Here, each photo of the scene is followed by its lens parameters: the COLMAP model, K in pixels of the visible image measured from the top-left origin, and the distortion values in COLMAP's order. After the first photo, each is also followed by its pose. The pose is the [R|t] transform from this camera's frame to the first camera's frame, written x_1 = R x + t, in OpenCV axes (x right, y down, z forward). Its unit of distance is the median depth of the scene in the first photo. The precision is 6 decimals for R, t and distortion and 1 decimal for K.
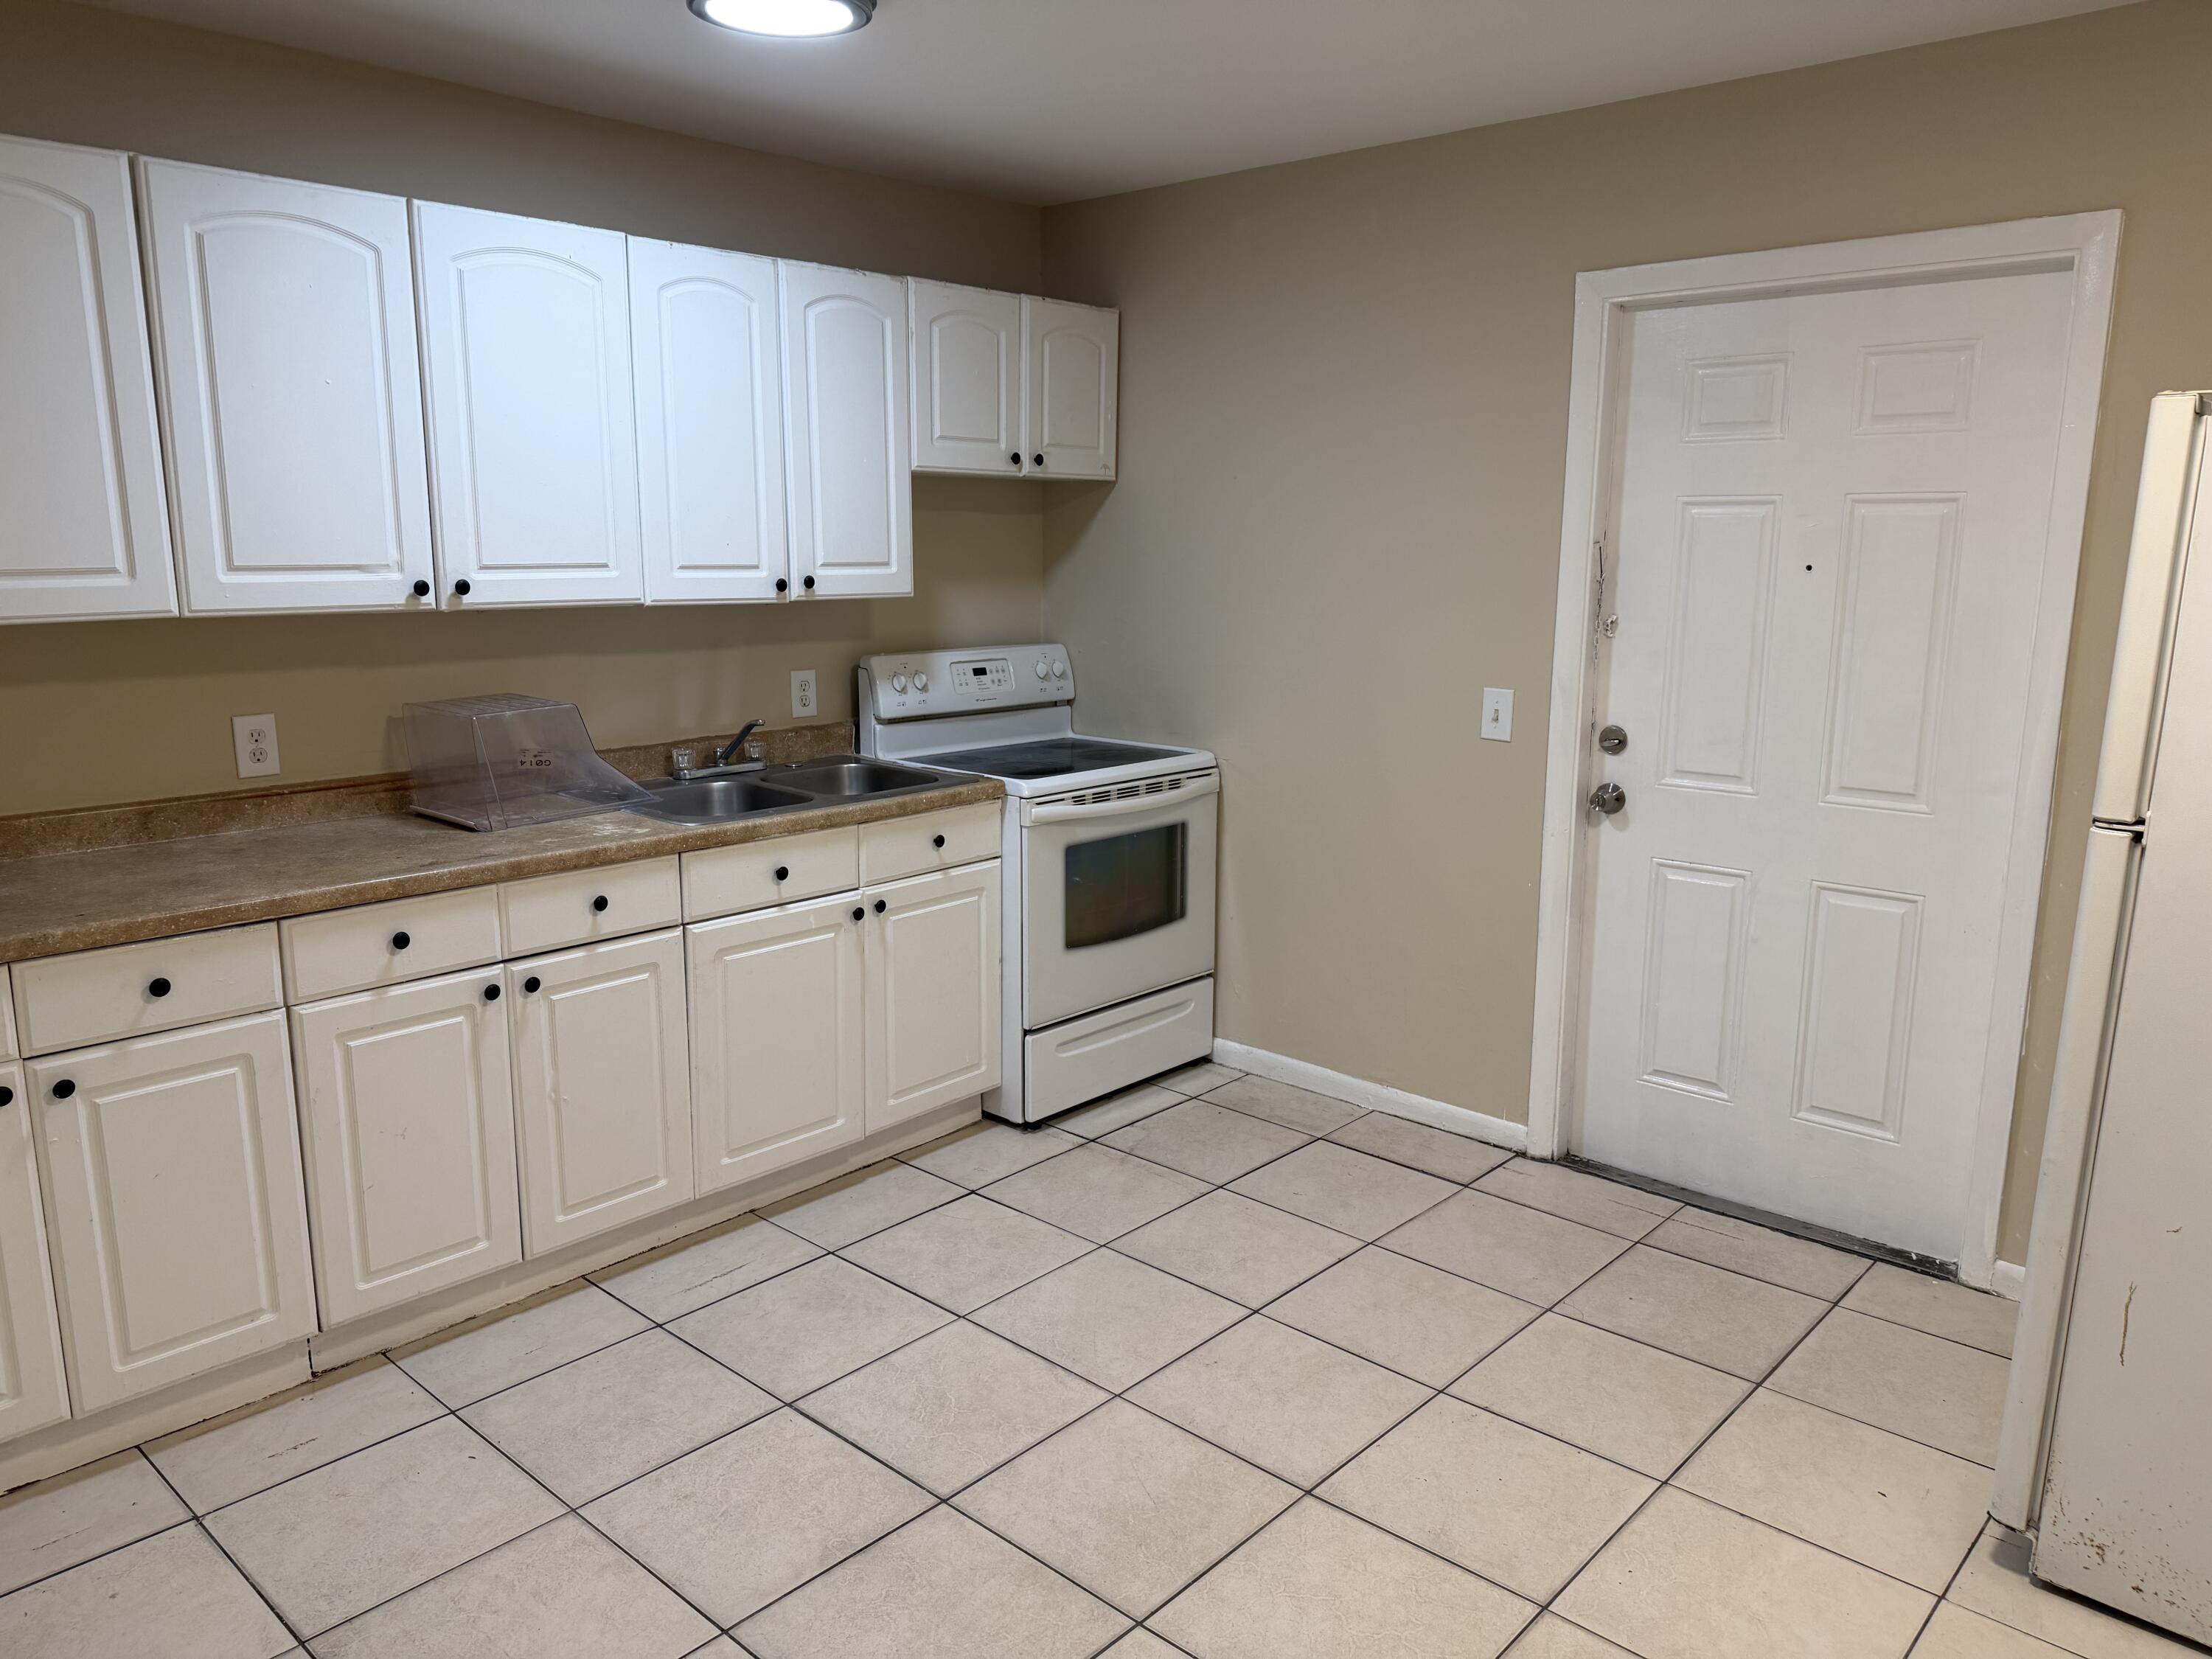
lens RADIAL K [[1544.6, 0, 1109.9], [0, 1544.6, 899.3], [0, 0, 1]] dist [0.109641, -0.153626]
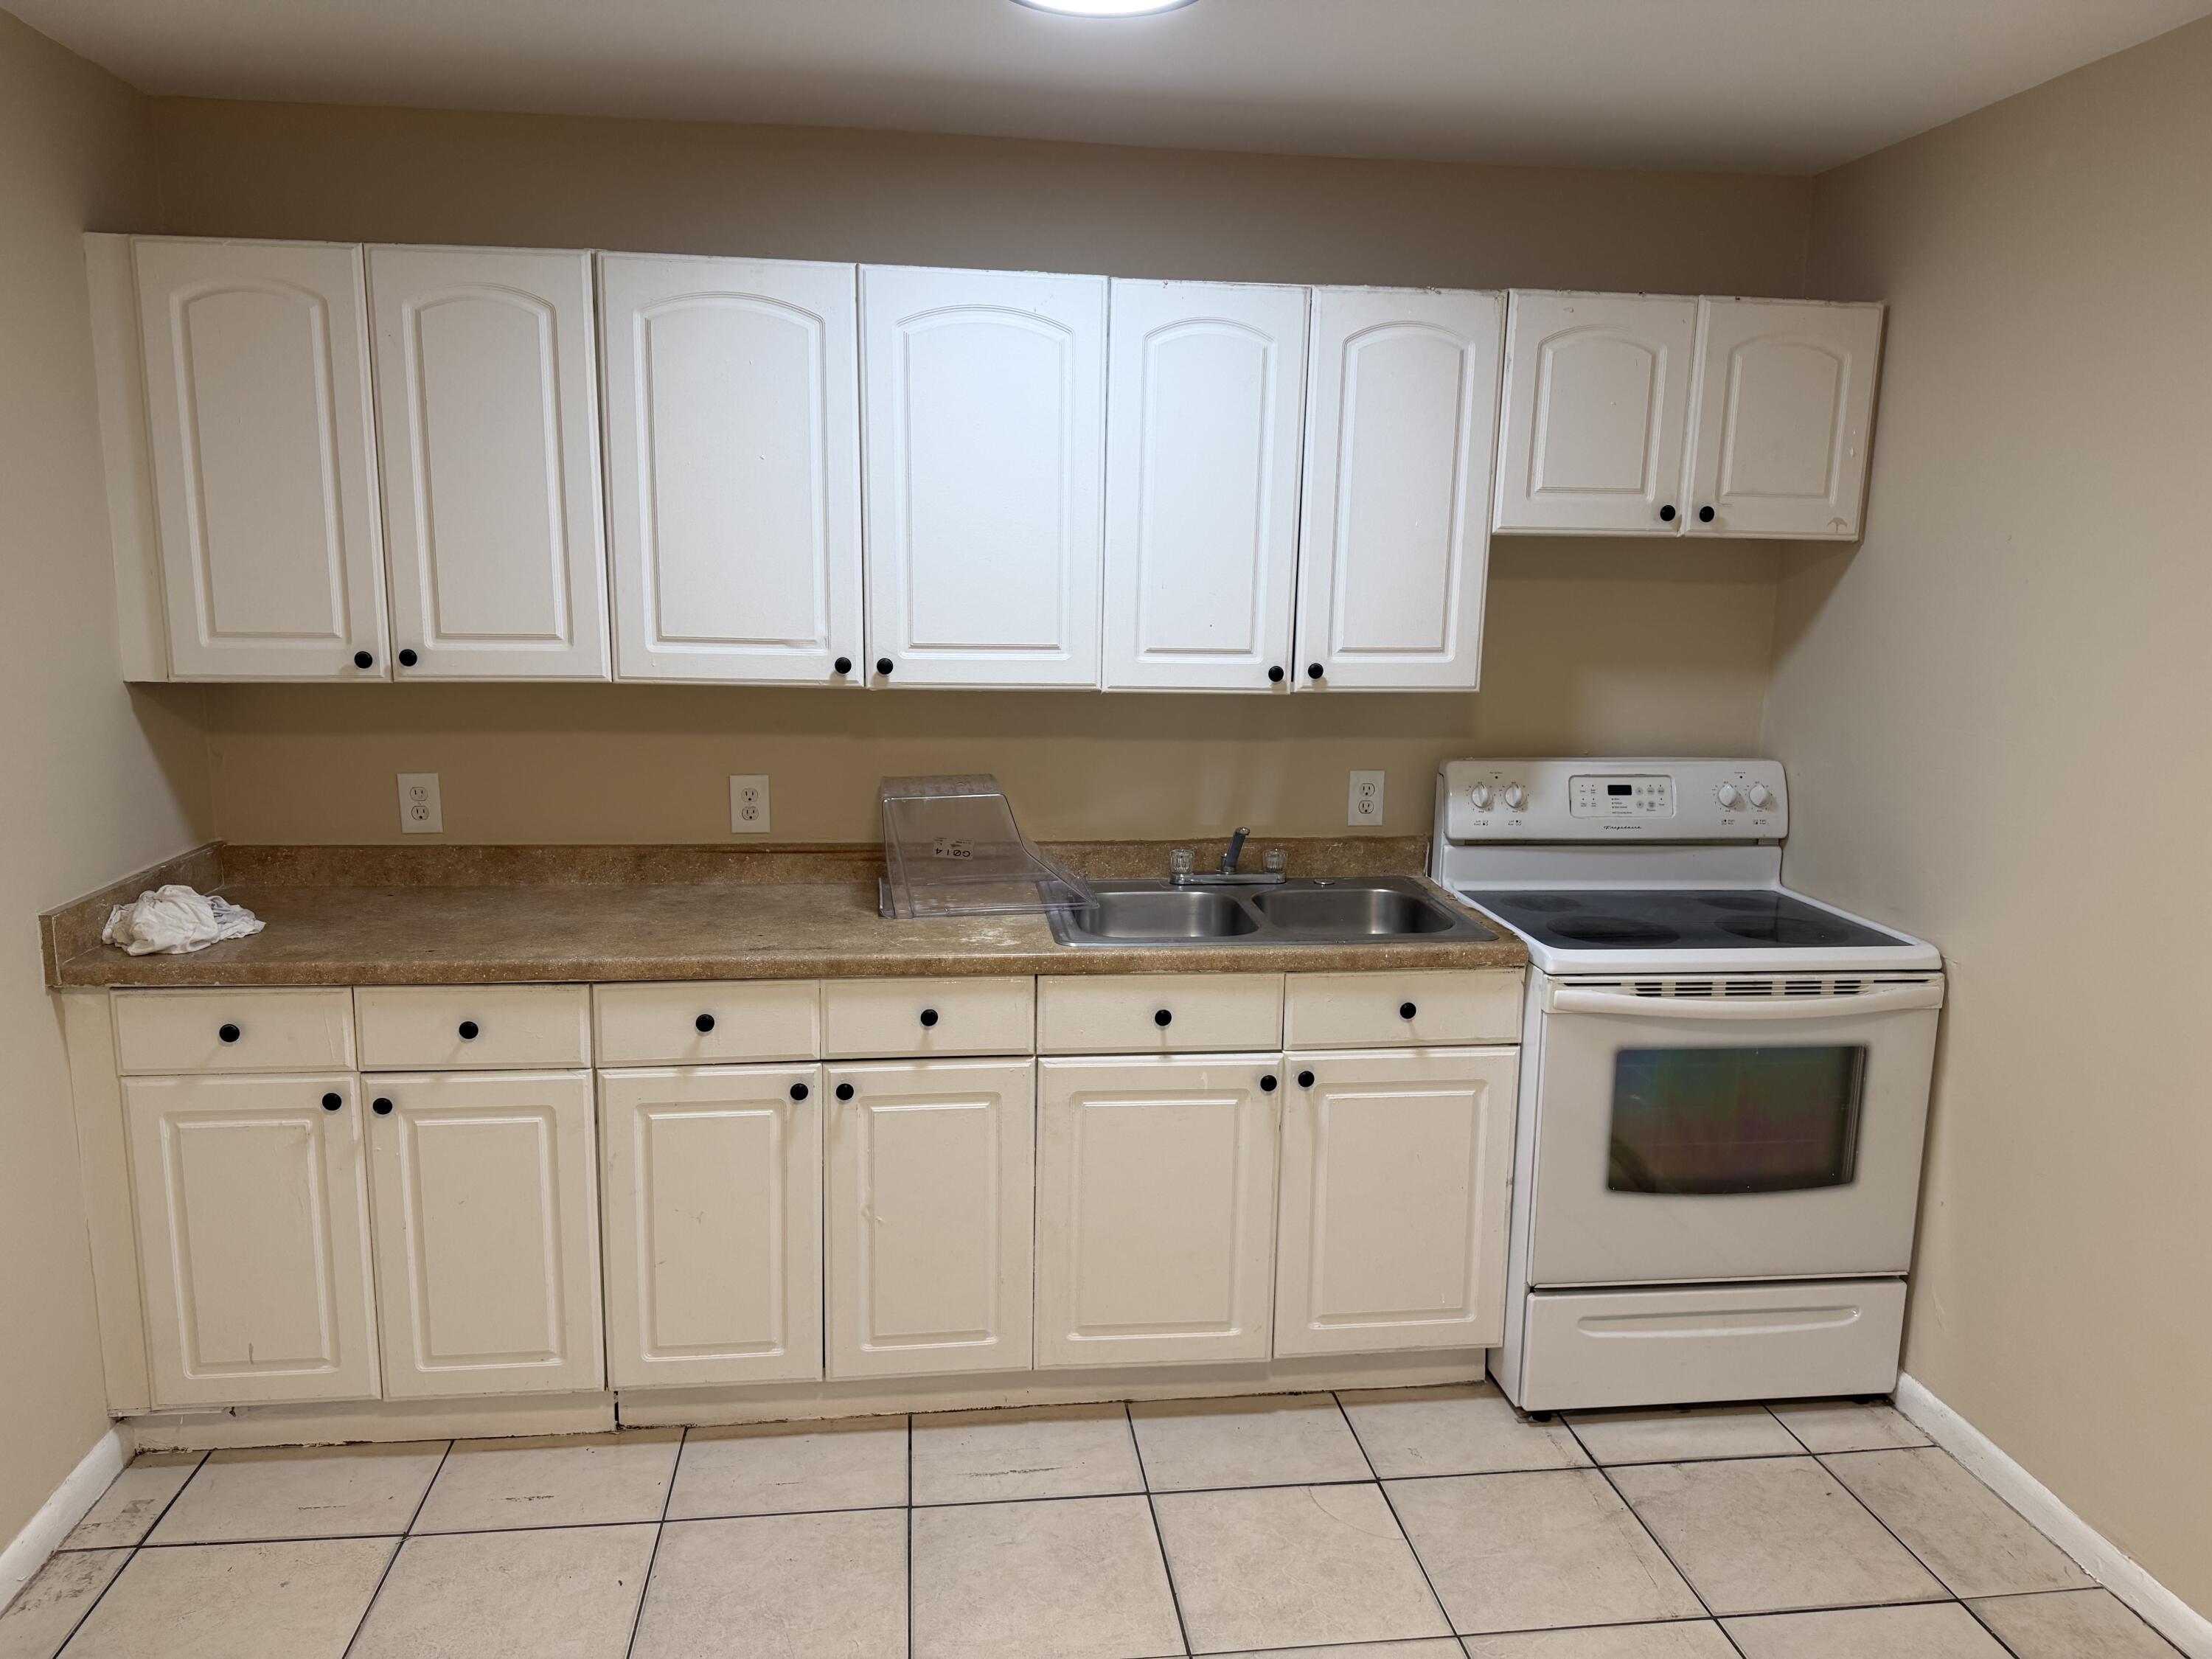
lens RADIAL K [[1592.0, 0, 1109.2], [0, 1592.0, 867.9], [0, 0, 1]] dist [0.176703, -0.372273]
pose [[0.756623, 0.136781, -0.639385, 0.308617], [-0.165419, 0.986106, 0.015203, -0.105885], [0.632581, 0.094264, 0.768737, 0.320070]]
